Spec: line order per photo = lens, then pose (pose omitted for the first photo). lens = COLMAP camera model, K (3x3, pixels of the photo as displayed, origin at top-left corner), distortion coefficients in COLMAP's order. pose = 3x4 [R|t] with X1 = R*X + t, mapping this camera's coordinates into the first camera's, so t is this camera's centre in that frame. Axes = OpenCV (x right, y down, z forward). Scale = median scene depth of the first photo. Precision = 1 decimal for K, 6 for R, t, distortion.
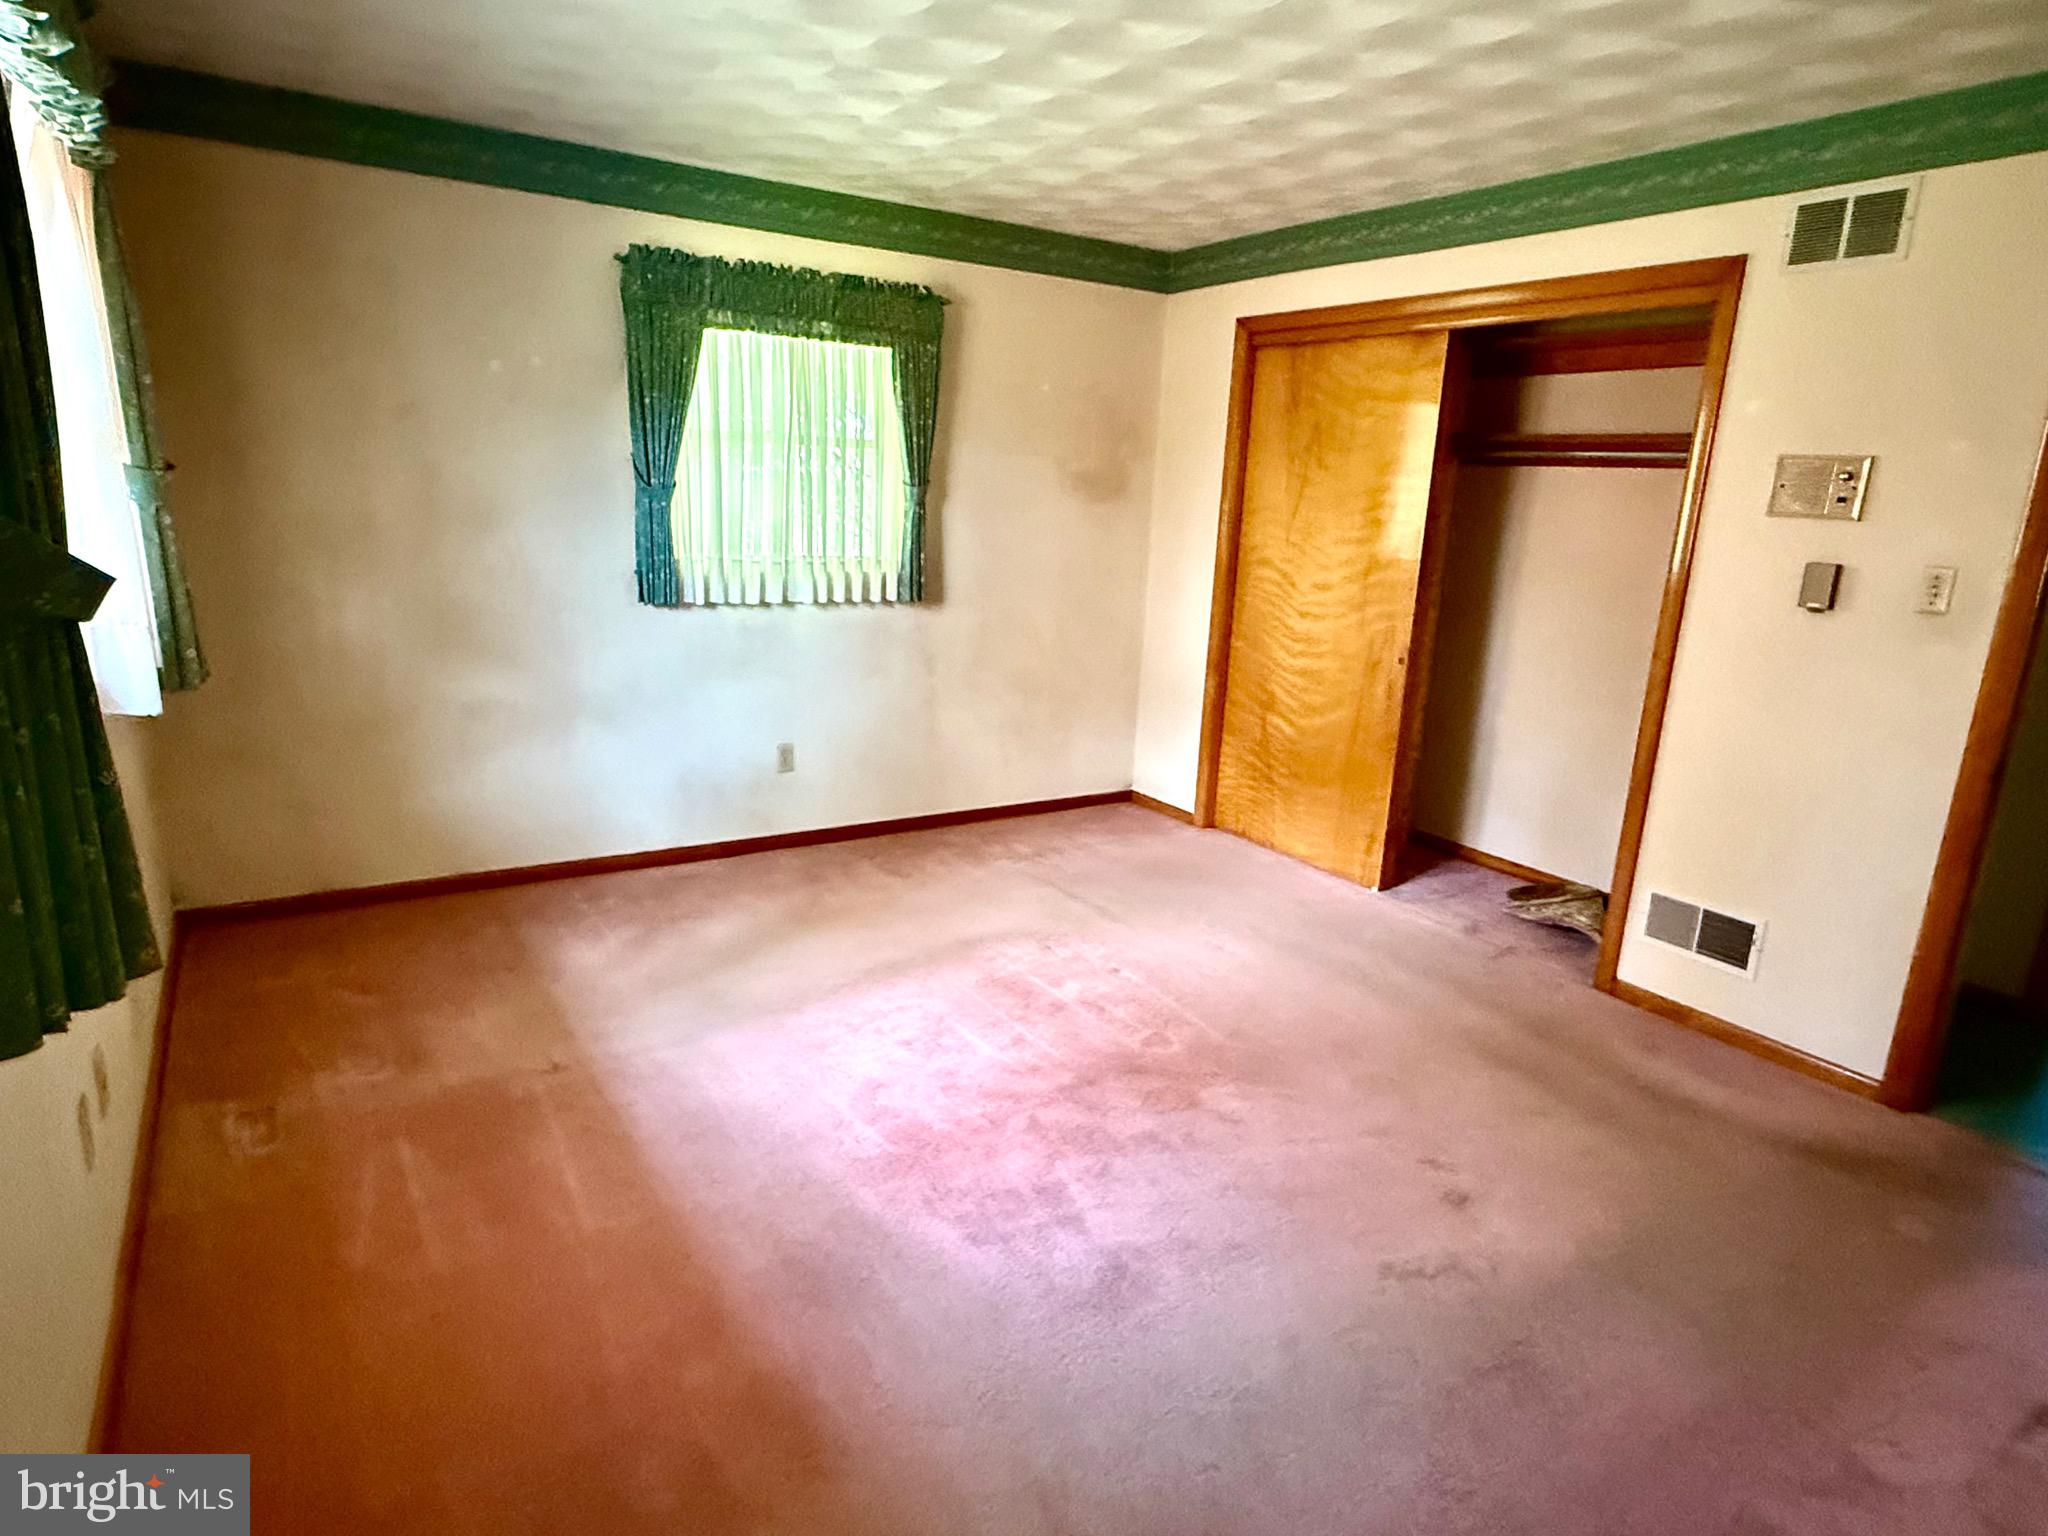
lens RADIAL K [[1156.2, 0, 1022.9], [0, 1156.2, 765.9], [0, 0, 1]] dist [0.002731, 0.000633]
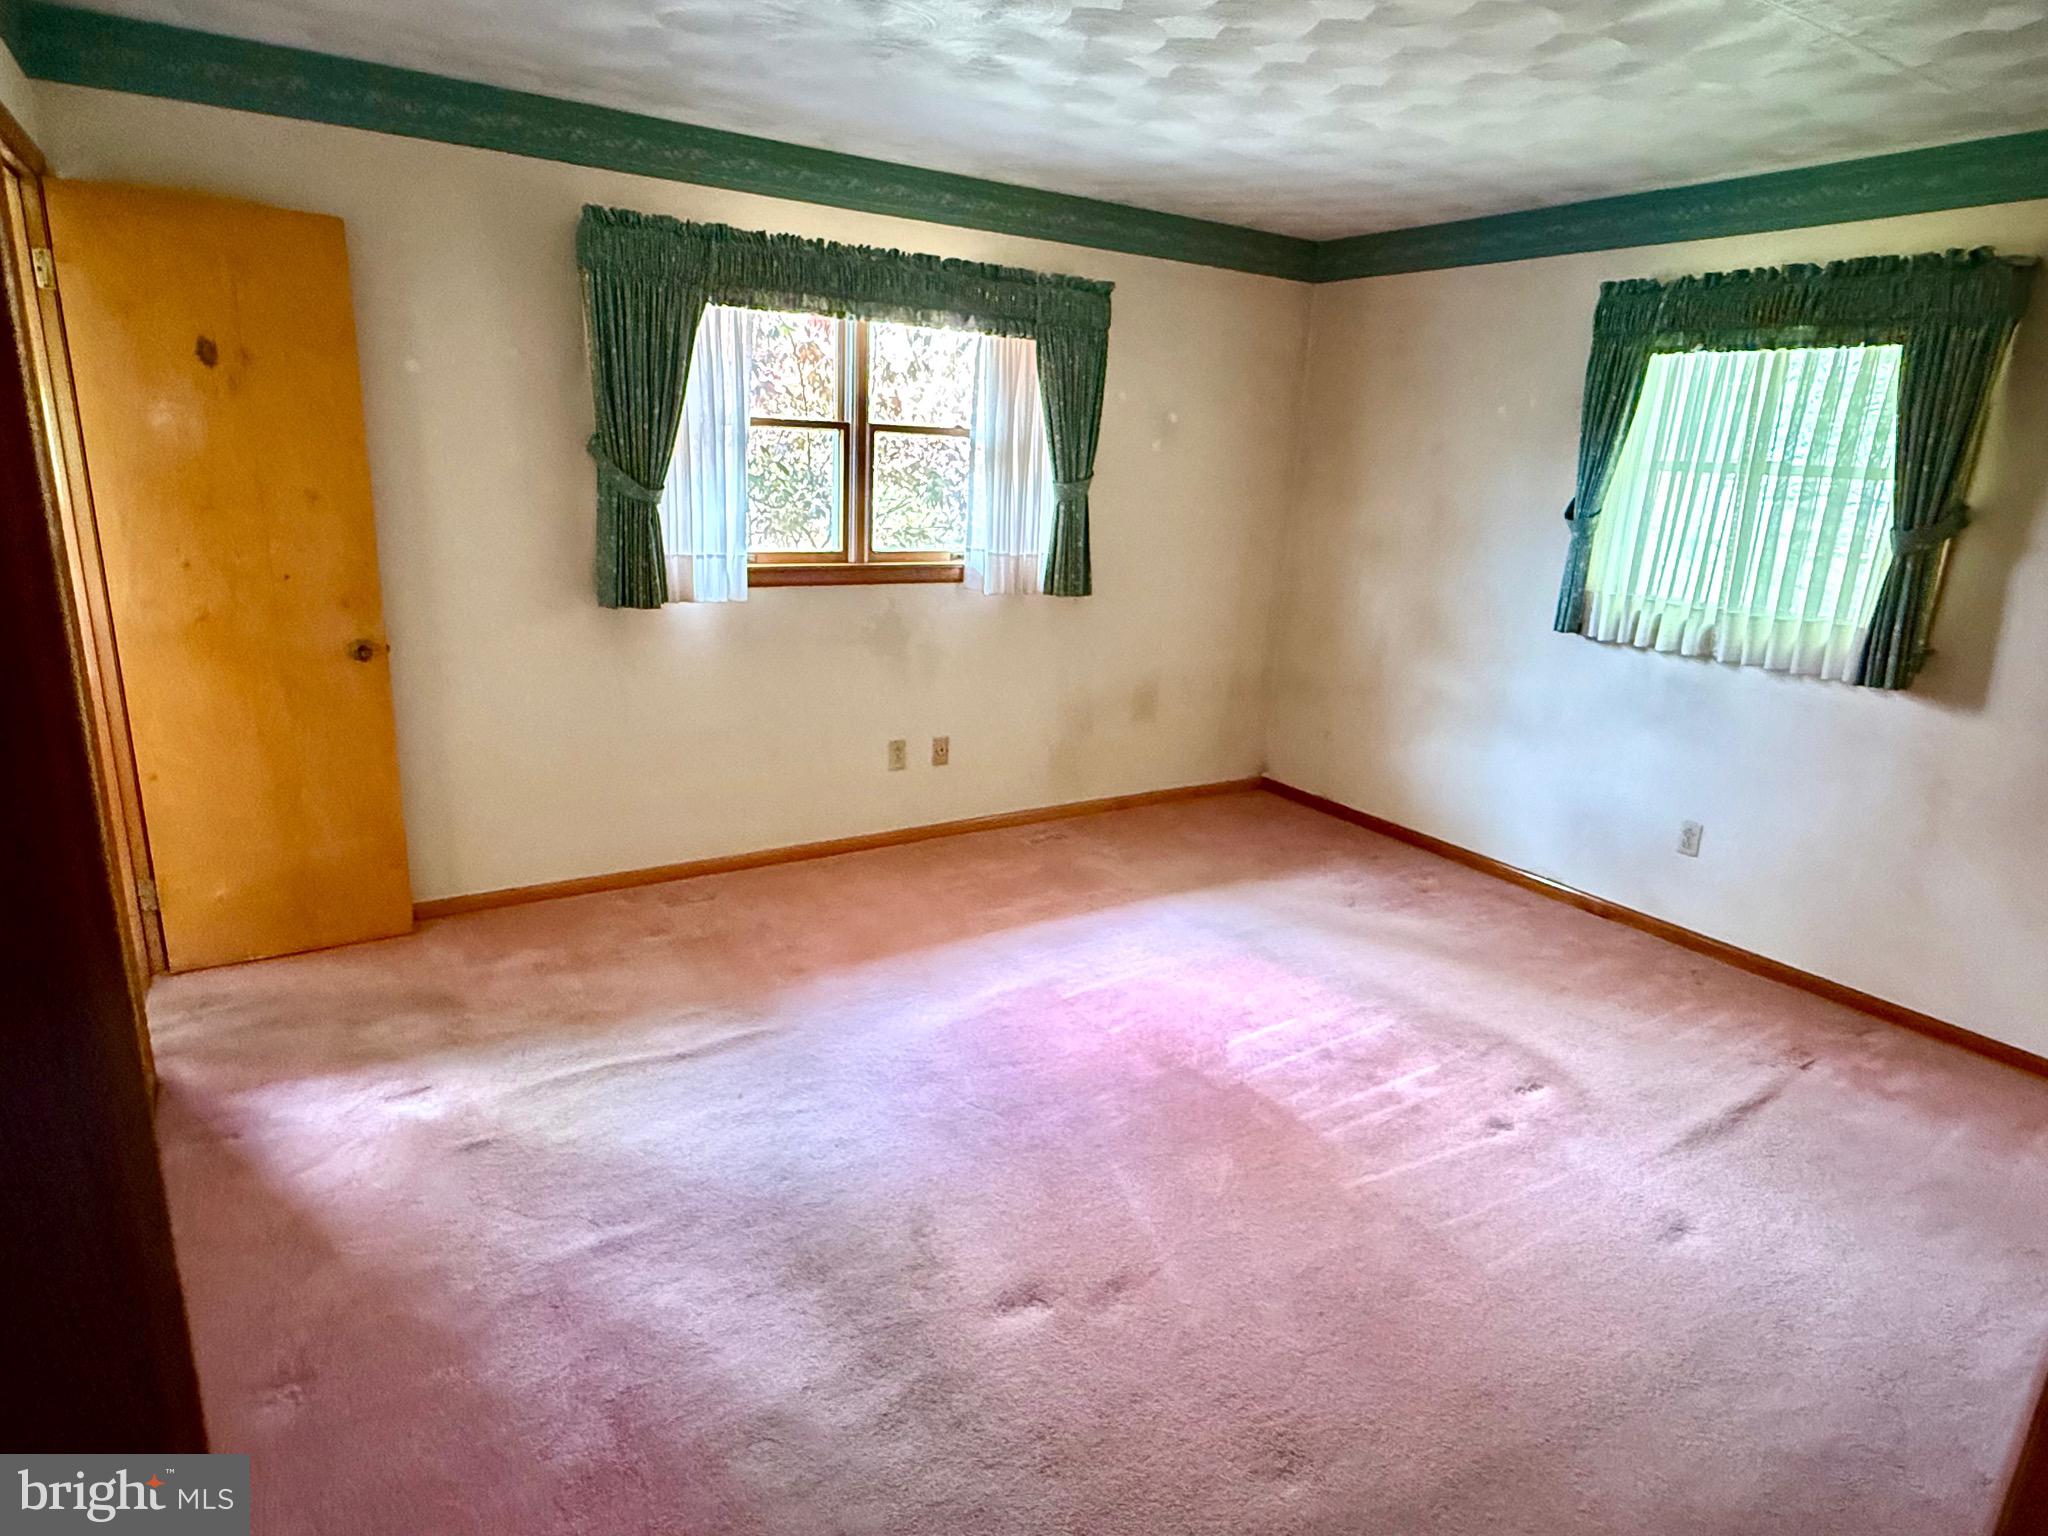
lens RADIAL K [[1156.2, 0, 1021.4], [0, 1156.2, 775.9], [0, 0, 1]] dist [0.002731, 0.000633]
pose [[0.022042, 0.232627, -0.972316, 0.724032], [-0.285803, 0.933432, 0.216845, -0.111830], [0.958035, 0.273111, 0.087060, 0.512447]]
